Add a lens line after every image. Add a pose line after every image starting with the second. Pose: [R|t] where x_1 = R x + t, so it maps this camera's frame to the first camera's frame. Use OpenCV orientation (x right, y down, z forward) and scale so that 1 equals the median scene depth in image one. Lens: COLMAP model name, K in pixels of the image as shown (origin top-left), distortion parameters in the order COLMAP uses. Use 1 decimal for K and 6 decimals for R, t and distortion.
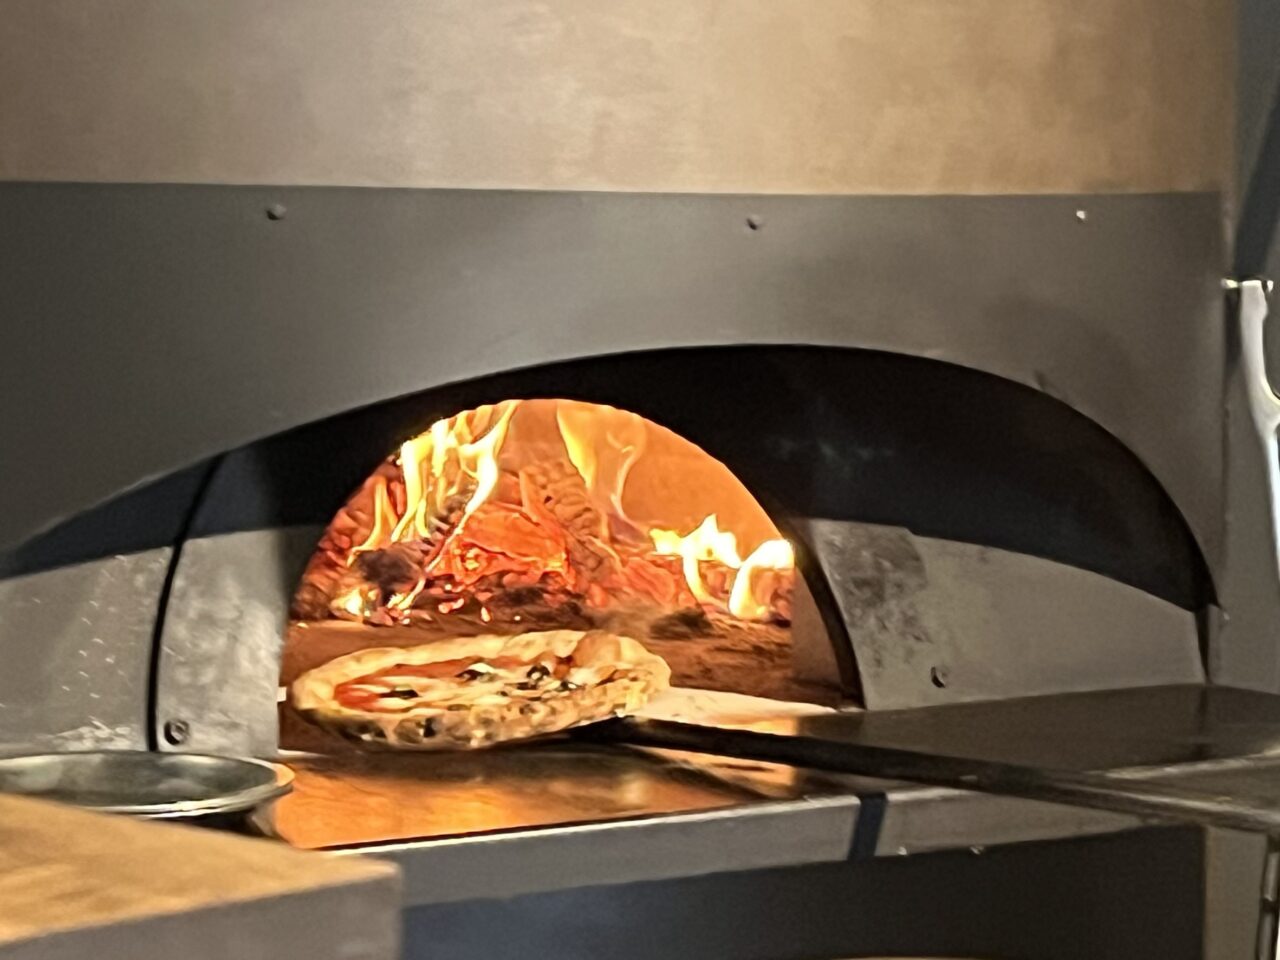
lens RADIAL K [[3351.6, 0, 639.2], [0, 3351.6, 478.2], [0, 0, 1]] dist [0.172778, 0.000000]
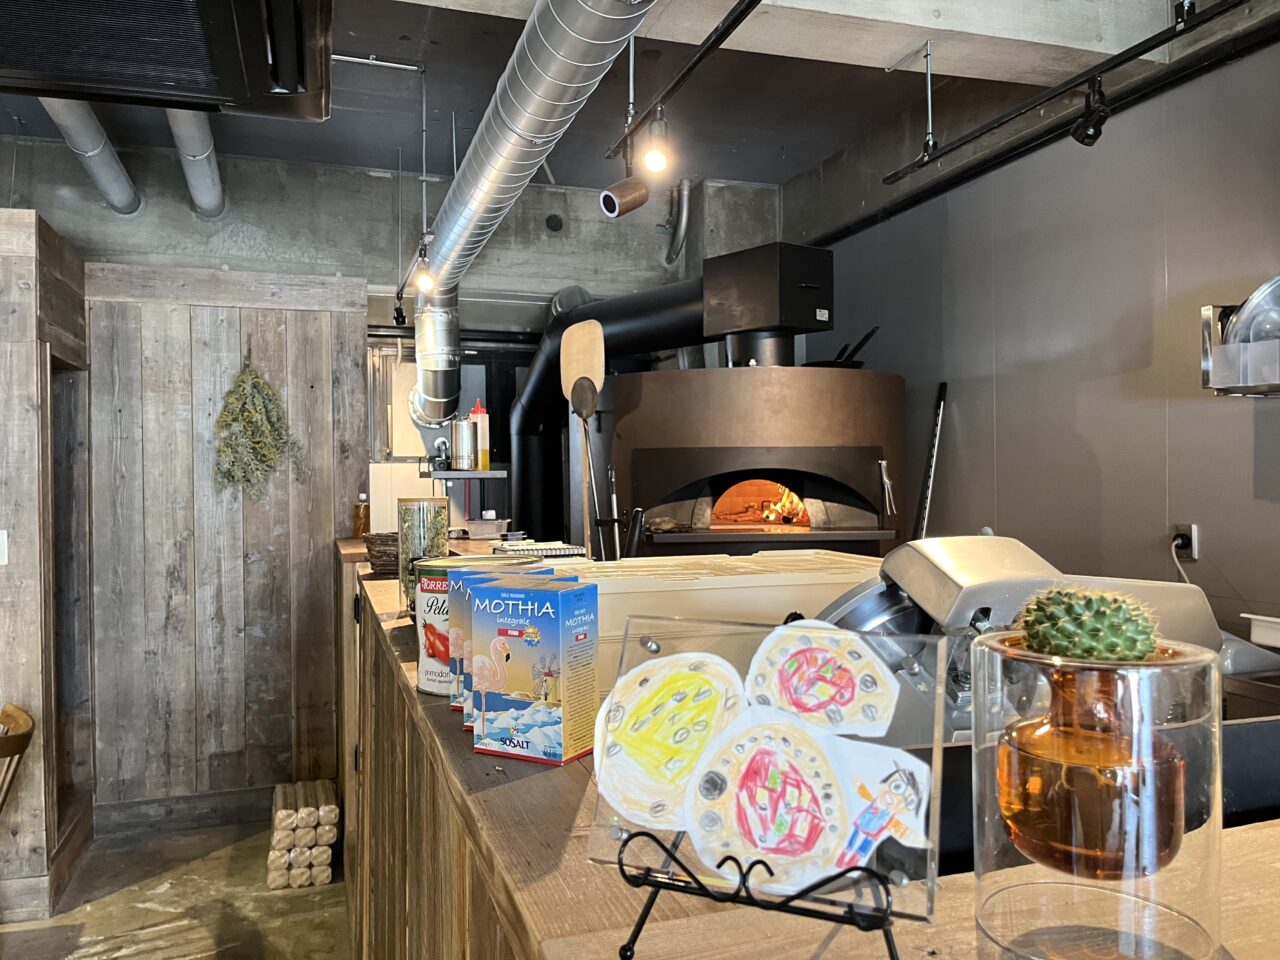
lens RADIAL K [[958.4, 0, 645.0], [0, 958.4, 487.0], [0, 0, 1]] dist [-0.005548, -0.008654]
pose [[0.880936, -0.014492, -0.473013, 0.721973], [-0.022316, 0.997147, -0.072111, 0.143384], [0.472708, 0.074081, 0.878100, -0.830084]]
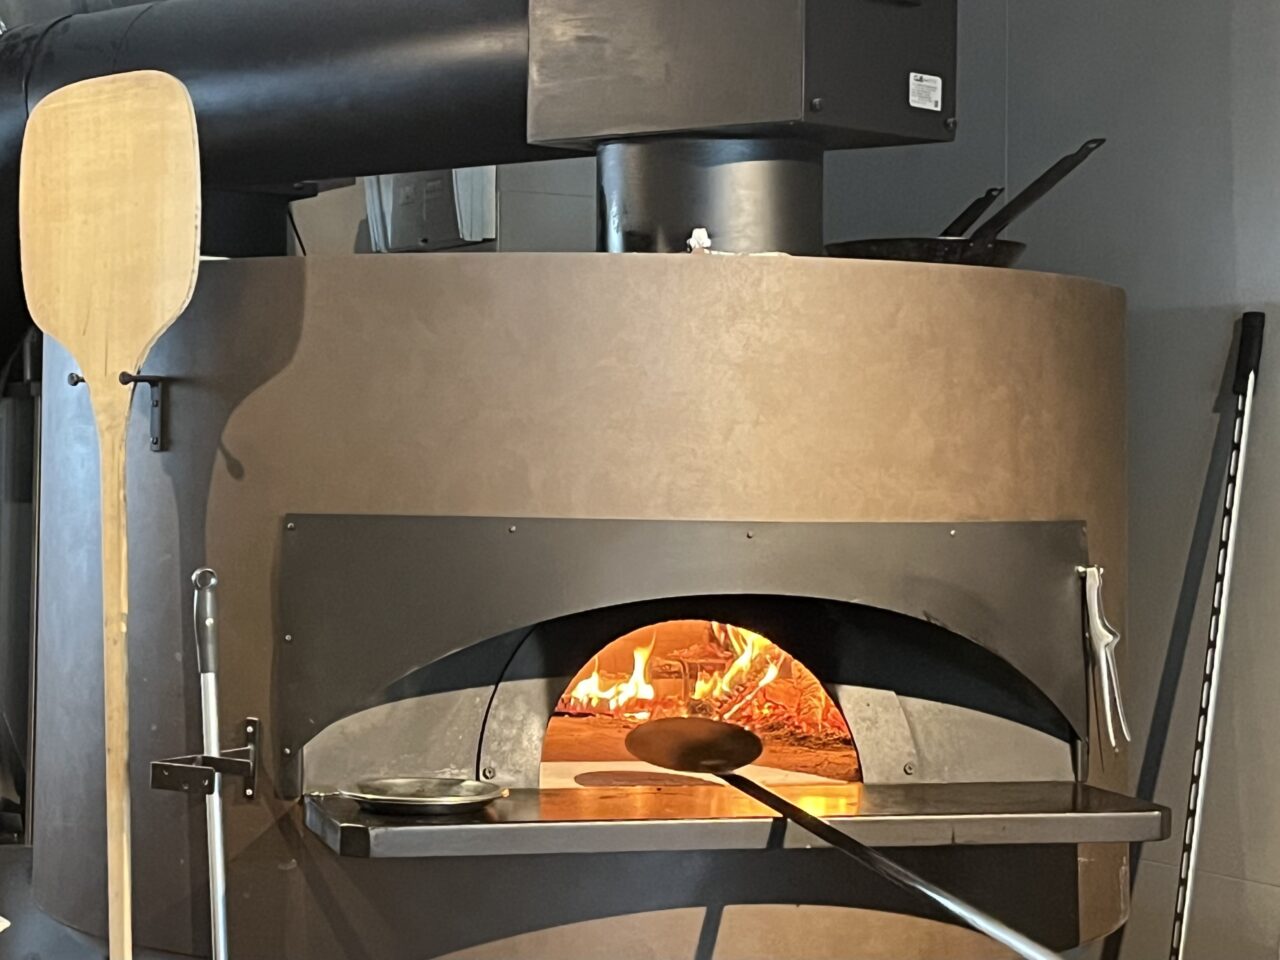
lens RADIAL K [[2073.4, 0, 644.0], [0, 2073.4, 476.6], [0, 0, 1]] dist [0.173391, 0.000000]
pose [[0.952469, -0.000966, -0.304634, 0.350303], [-0.029674, 0.994945, -0.095933, 0.012398], [0.303186, 0.100413, 0.947626, -0.229280]]
